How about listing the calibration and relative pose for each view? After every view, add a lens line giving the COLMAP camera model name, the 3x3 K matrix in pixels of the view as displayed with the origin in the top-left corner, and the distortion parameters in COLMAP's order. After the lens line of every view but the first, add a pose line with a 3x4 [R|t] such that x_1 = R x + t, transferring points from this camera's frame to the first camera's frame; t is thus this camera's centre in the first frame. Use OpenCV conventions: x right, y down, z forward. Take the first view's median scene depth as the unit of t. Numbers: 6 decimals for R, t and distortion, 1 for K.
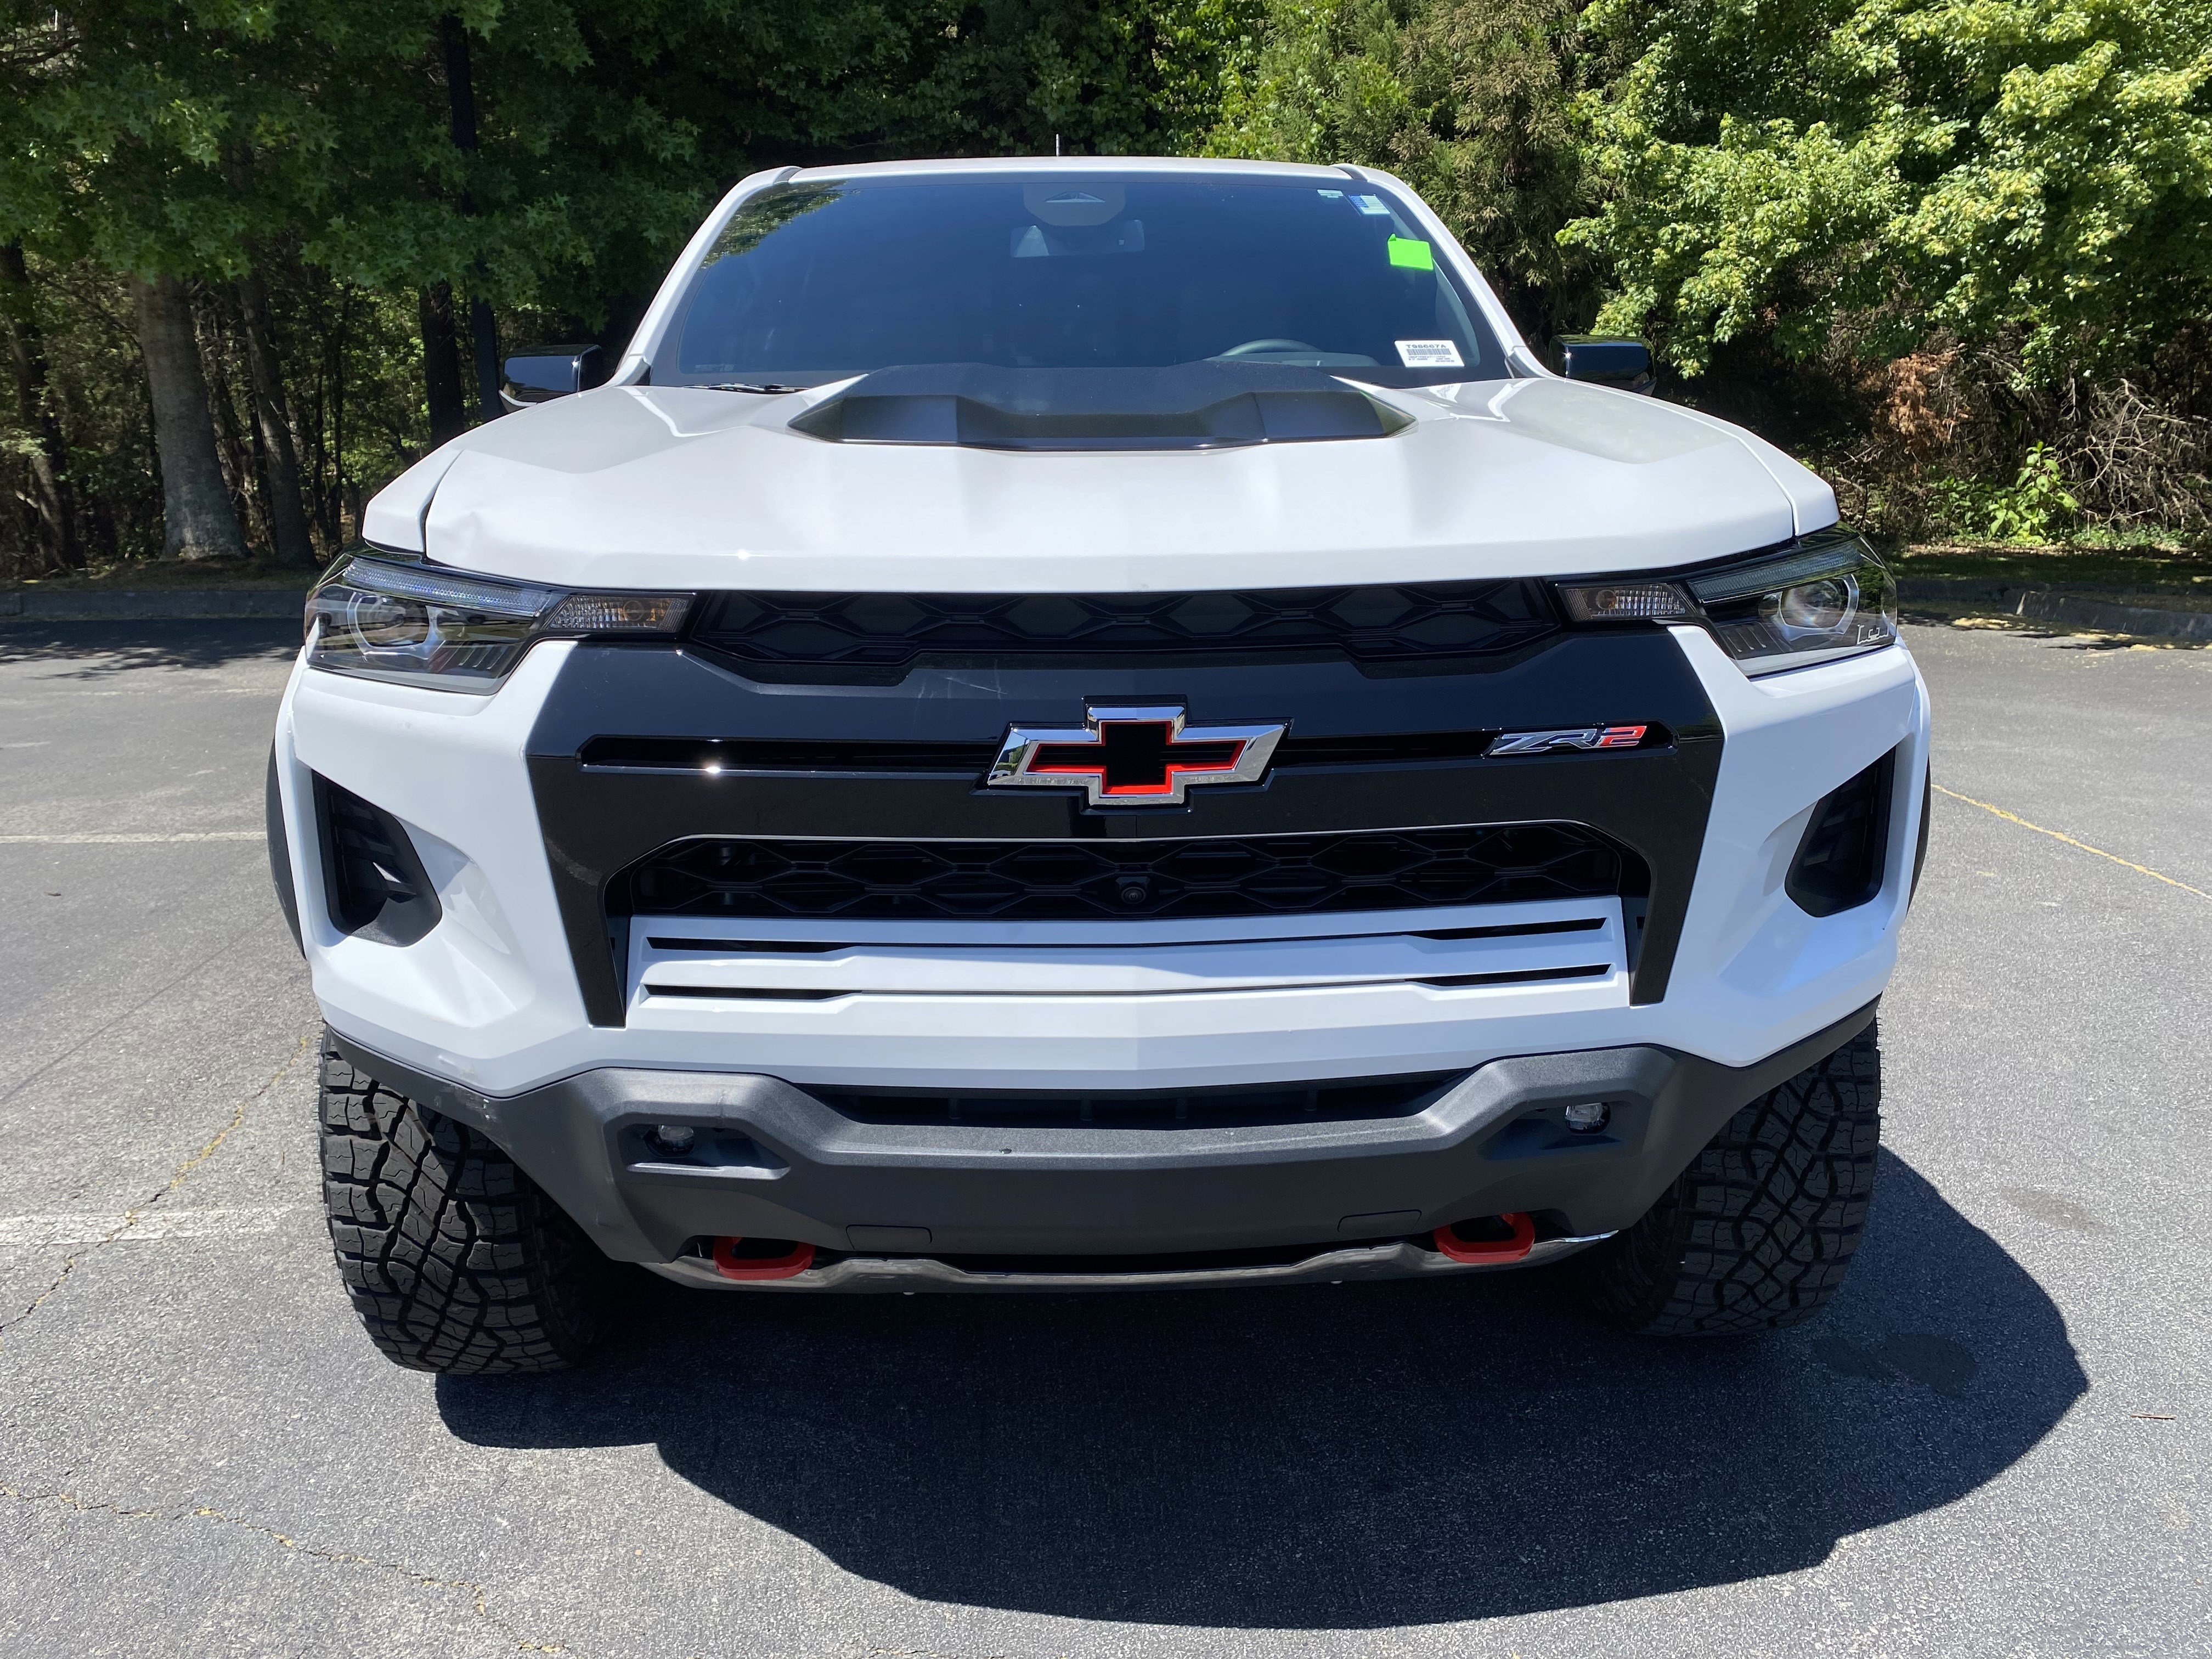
lens RADIAL K [[1582.5, 0, 1178.2], [0, 1582.5, 844.3], [0, 0, 1]] dist [0.033991, -0.040146]
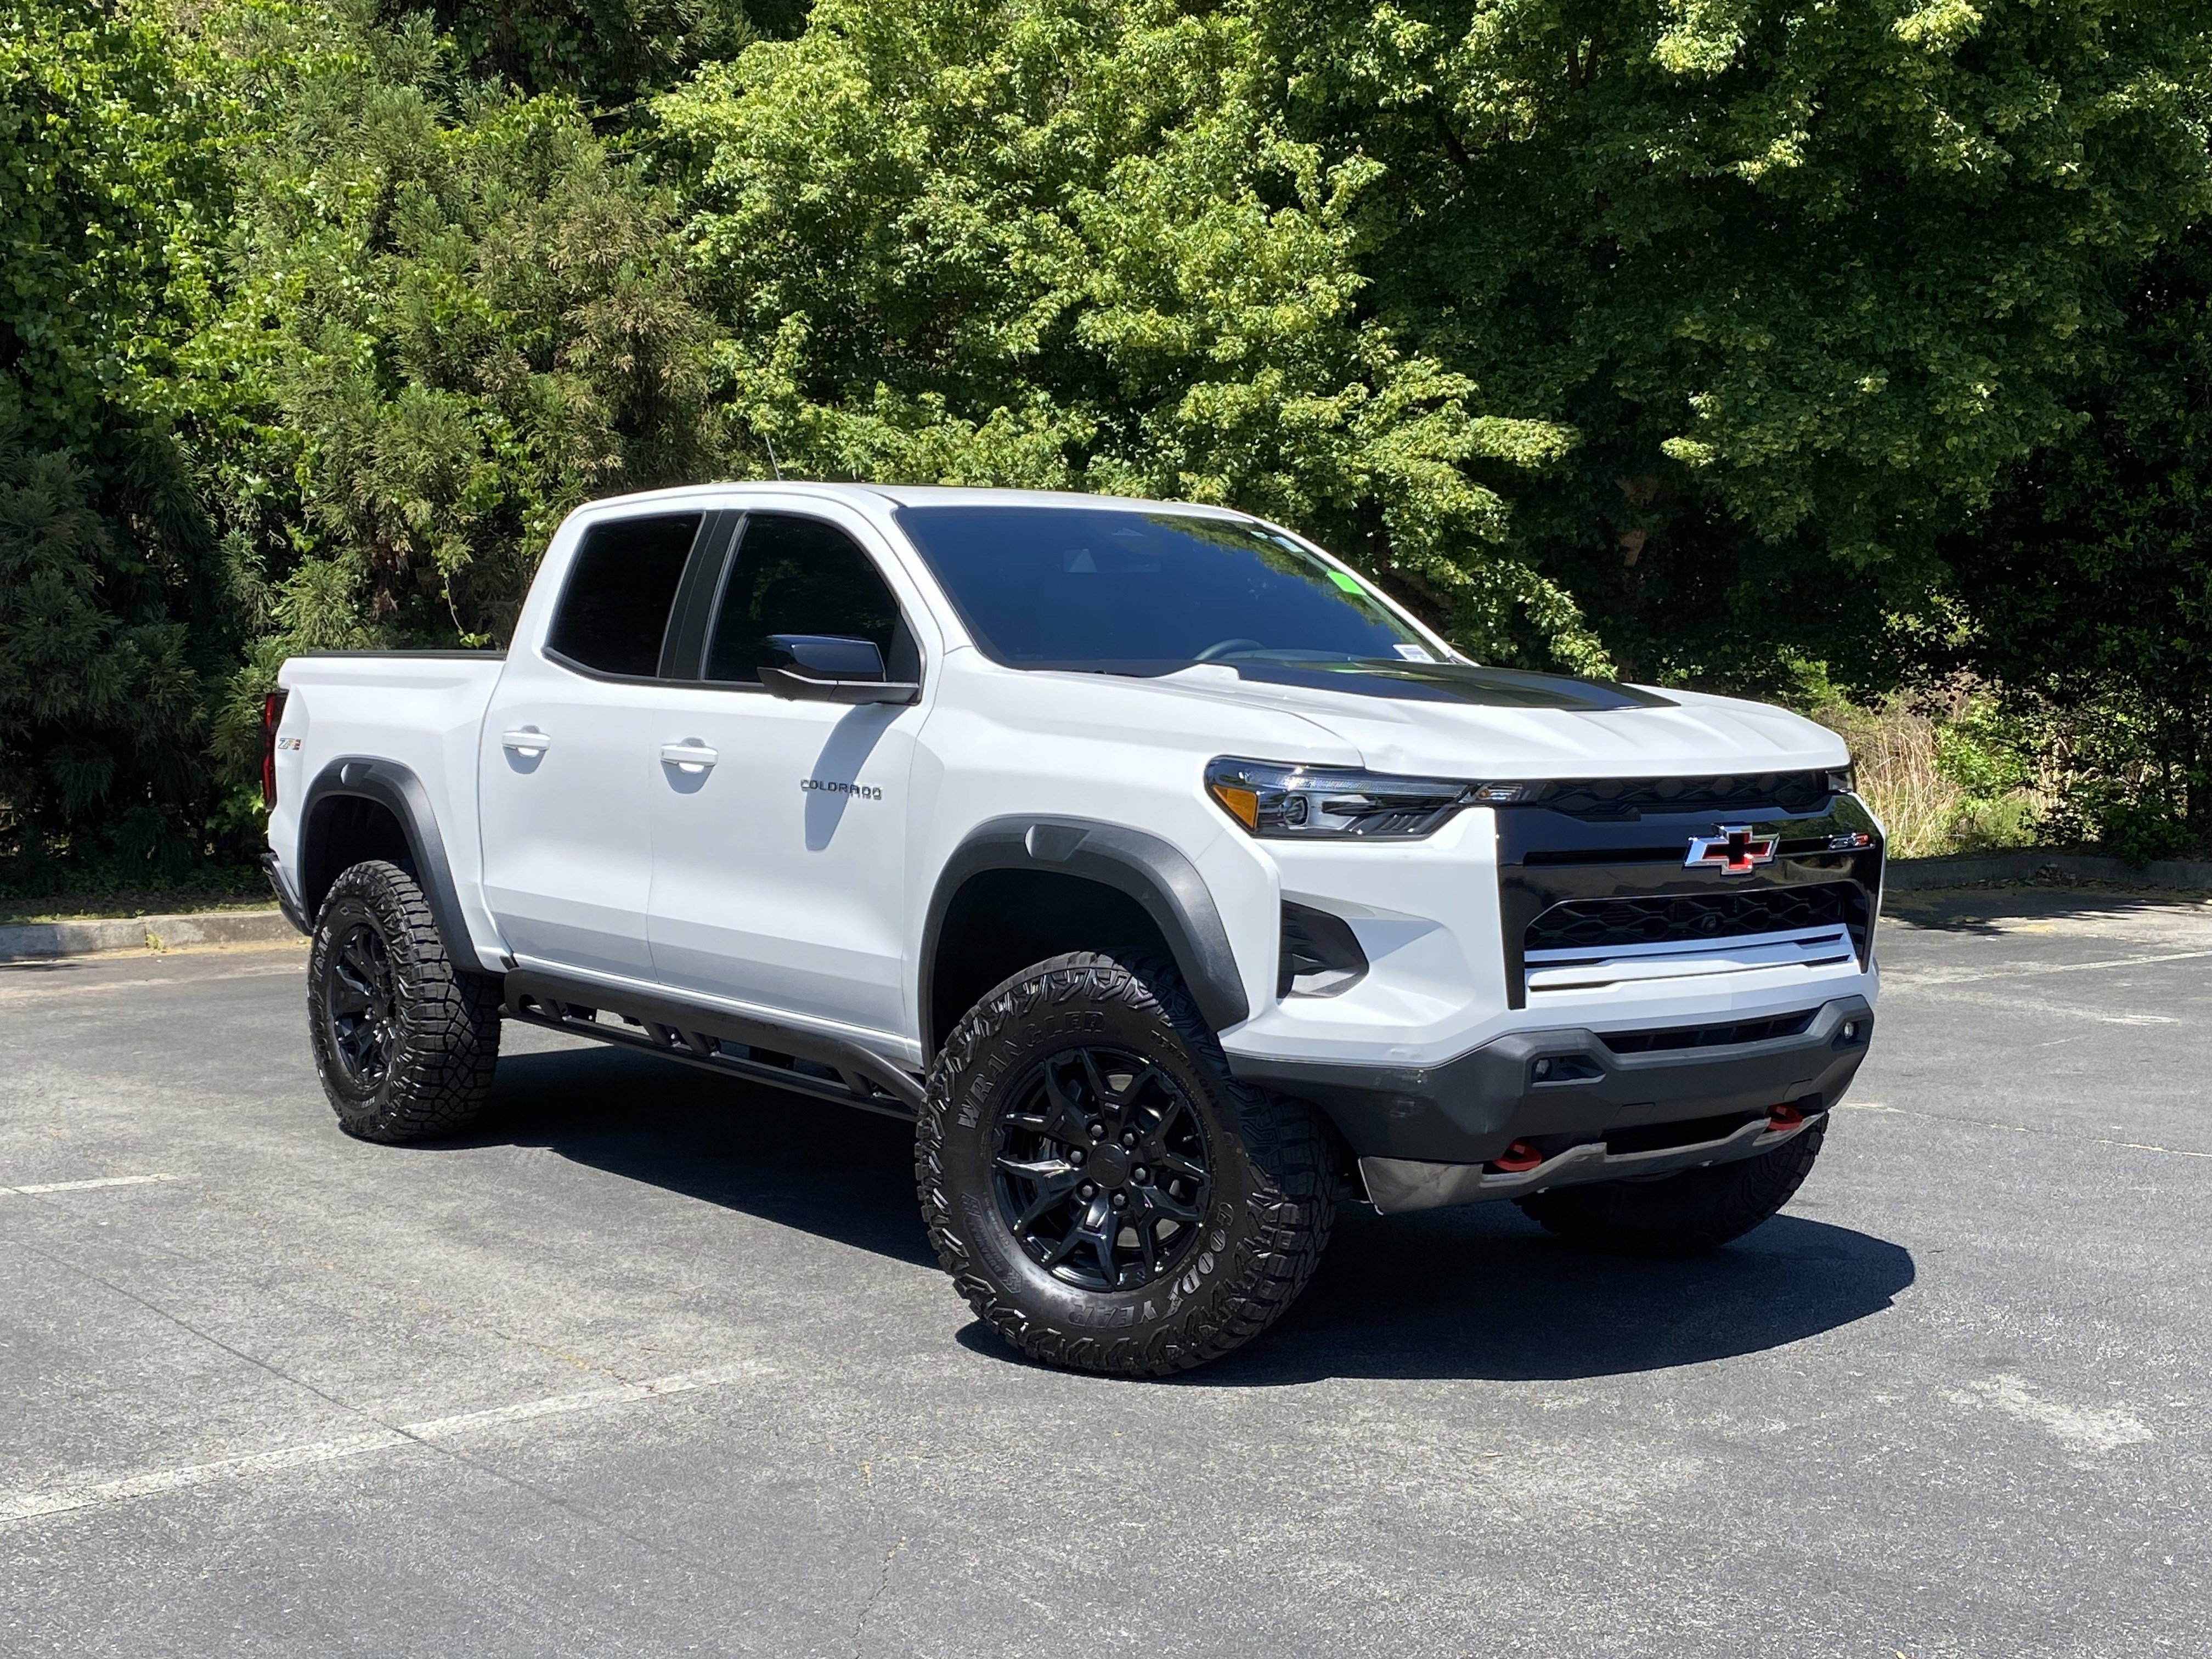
lens RADIAL K [[2702.2, 0, 1125.4], [0, 2702.2, 845.4], [0, 0, 1]] dist [0.056759, 0.000000]
pose [[0.795973, -0.020875, 0.604972, -0.579417], [0.147710, 0.975893, -0.160671, 0.080882], [-0.587034, 0.217250, 0.779868, -0.274333]]
